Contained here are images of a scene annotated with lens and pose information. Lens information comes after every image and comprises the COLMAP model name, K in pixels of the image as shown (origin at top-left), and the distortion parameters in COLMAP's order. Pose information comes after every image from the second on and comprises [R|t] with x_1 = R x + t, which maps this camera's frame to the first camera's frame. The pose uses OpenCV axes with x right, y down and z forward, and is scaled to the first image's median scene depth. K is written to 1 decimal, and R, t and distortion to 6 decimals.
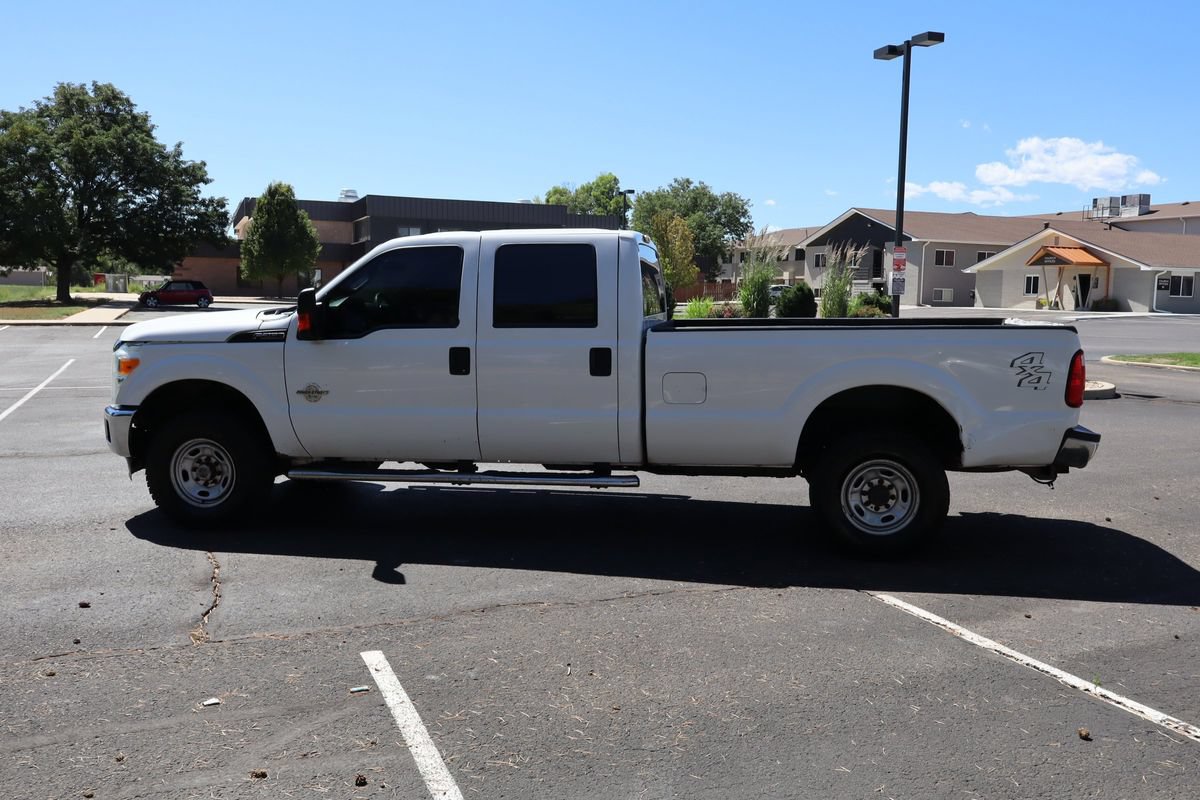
lens RADIAL K [[1045.5, 0, 600.0], [0, 1045.5, 400.0], [0, 0, 1]] dist [0.005280, 0.004698]
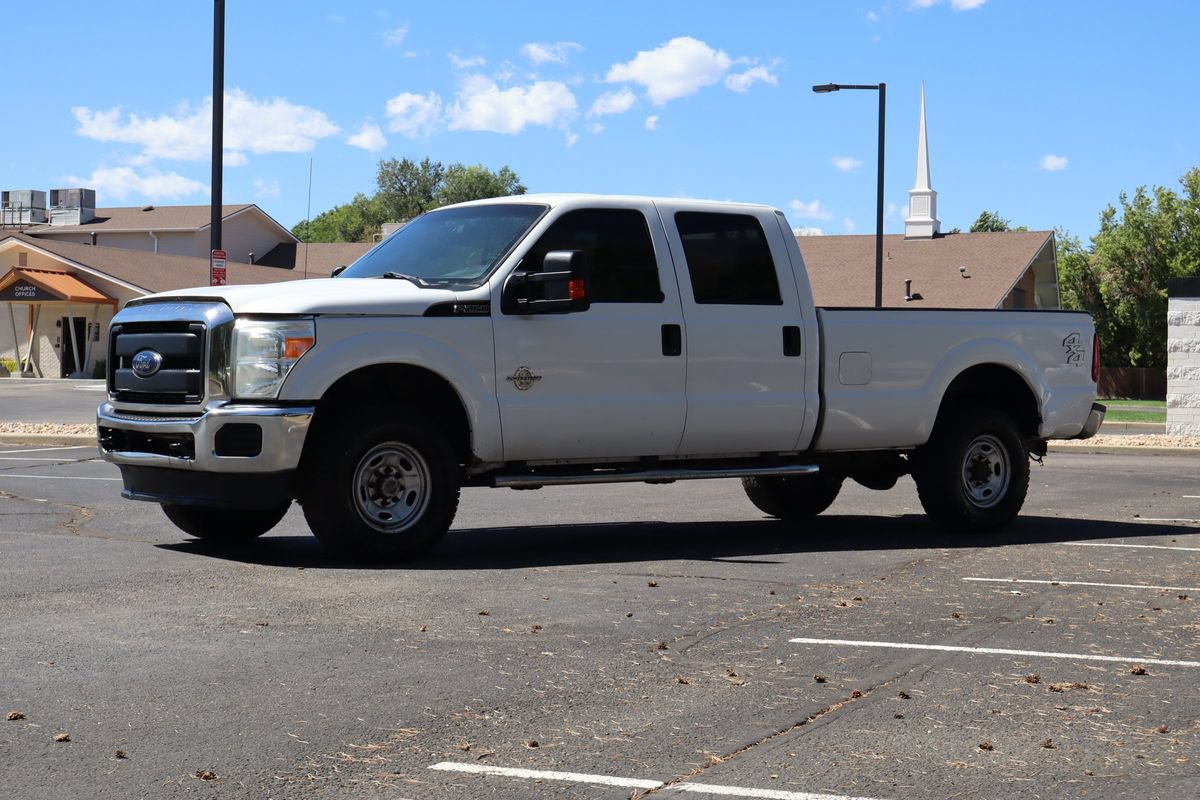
lens RADIAL K [[2045.0, 0, 600.0], [0, 2045.0, 400.0], [0, 0, 1]] dist [0.008249, -0.023818]
pose [[0.704971, -0.008927, 0.709180, -1.180742], [0.068728, 0.996075, -0.055781, 0.088770], [-0.705898, 0.088065, 0.702817, -0.140458]]
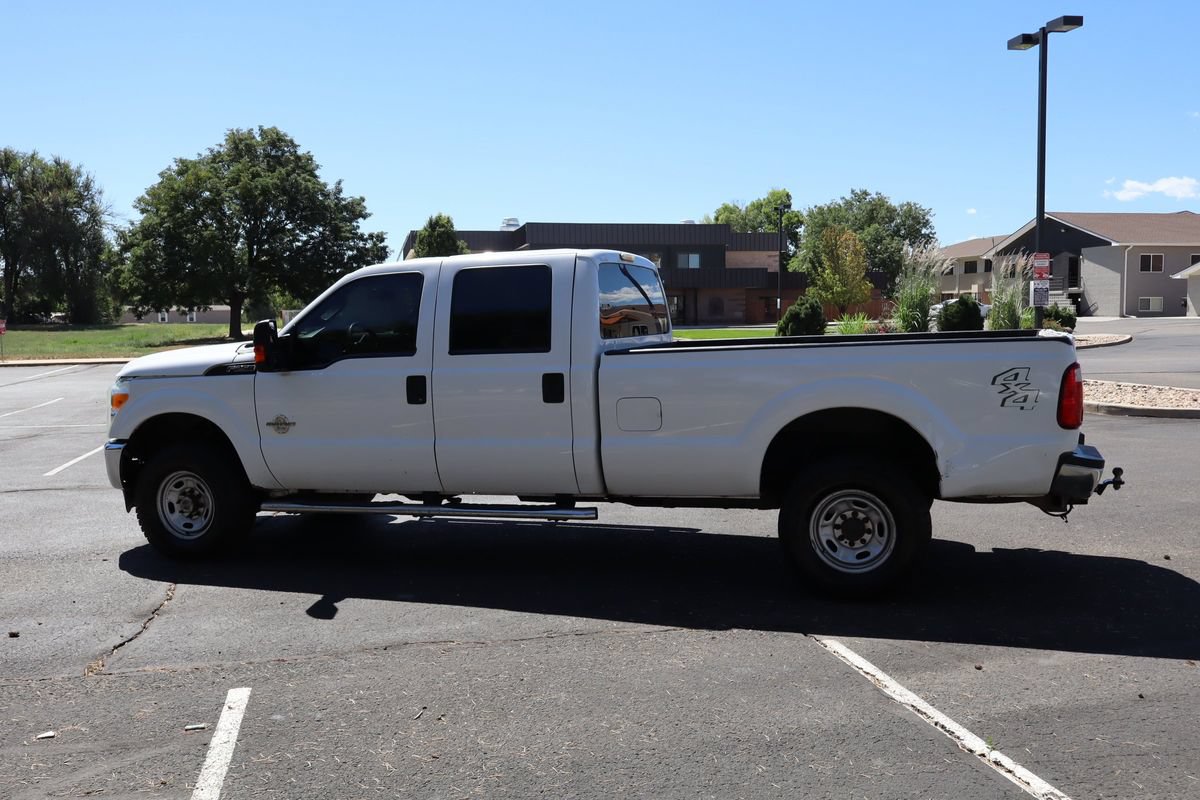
lens RADIAL K [[1083.7, 0, 600.0], [0, 1083.7, 400.0], [0, 0, 1]] dist [0.006026, 0.007107]
pose [[0.985556, -0.017679, -0.168423, 0.172154], [0.013444, 0.999565, -0.026253, 0.000875], [0.168813, 0.023610, 0.985365, 0.028635]]
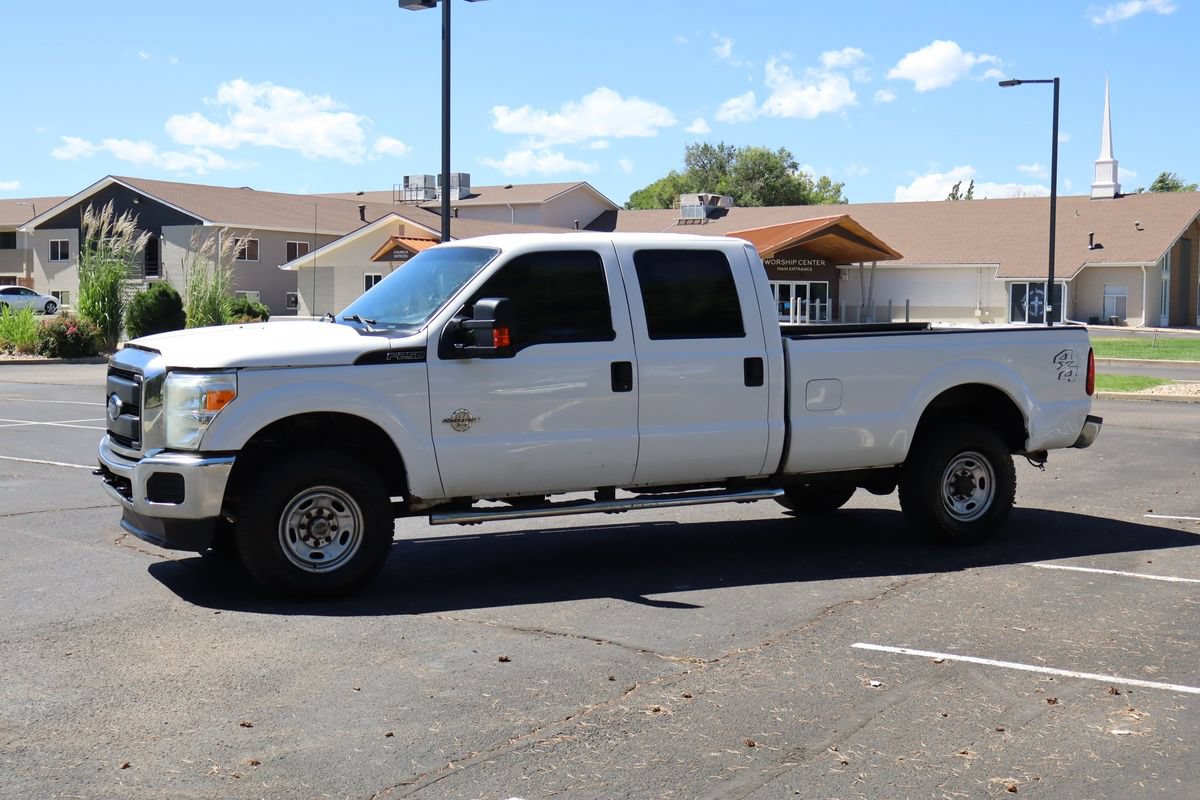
lens RADIAL K [[1512.1, 0, 600.0], [0, 1512.1, 400.0], [0, 0, 1]] dist [0.006071, 0.000796]
pose [[0.820215, -0.043725, 0.570381, -0.765089], [0.062899, 0.997922, -0.013950, 0.000587], [-0.568586, 0.047319, 0.821262, -0.066726]]
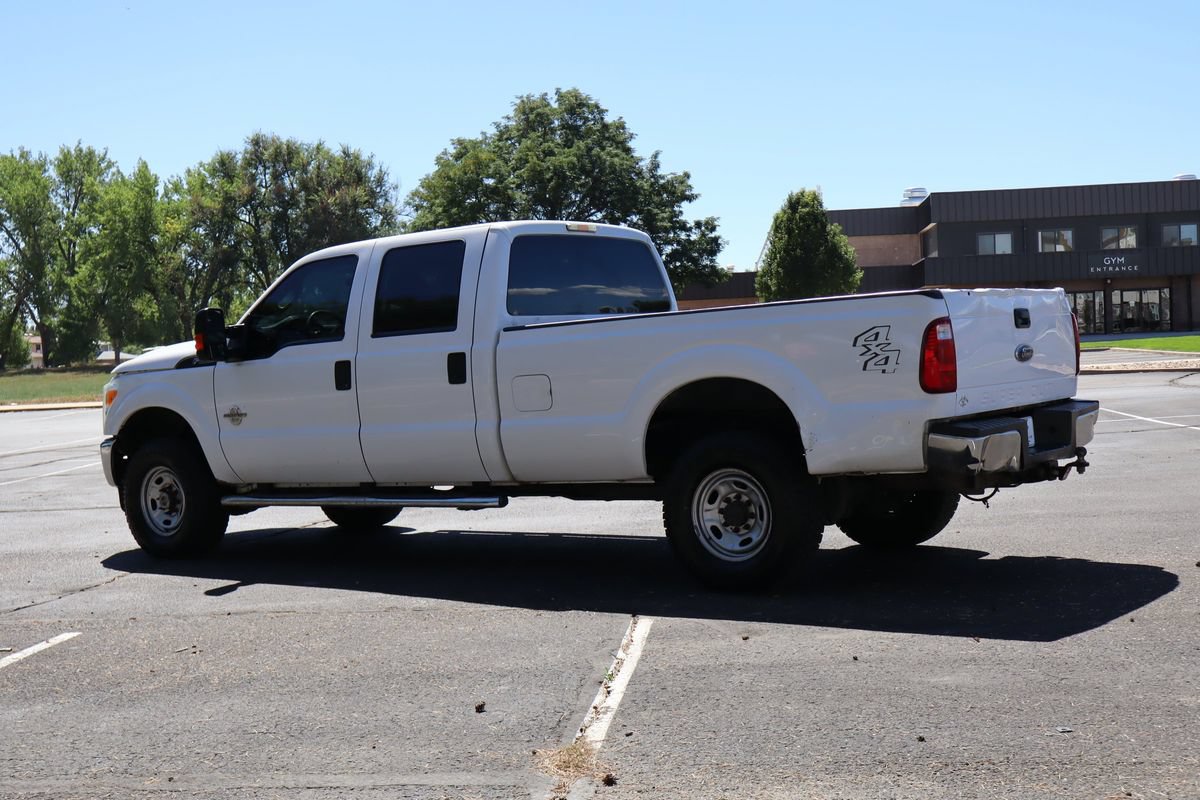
lens RADIAL K [[1542.5, 0, 598.7], [0, 1542.5, 420.8], [0, 0, 1]] dist [0.027340, 0.015993]
pose [[0.884058, -0.033485, -0.466175, 0.601490], [0.010794, 0.998627, -0.051262, 0.065094], [0.467252, 0.040287, 0.883206, -0.097561]]
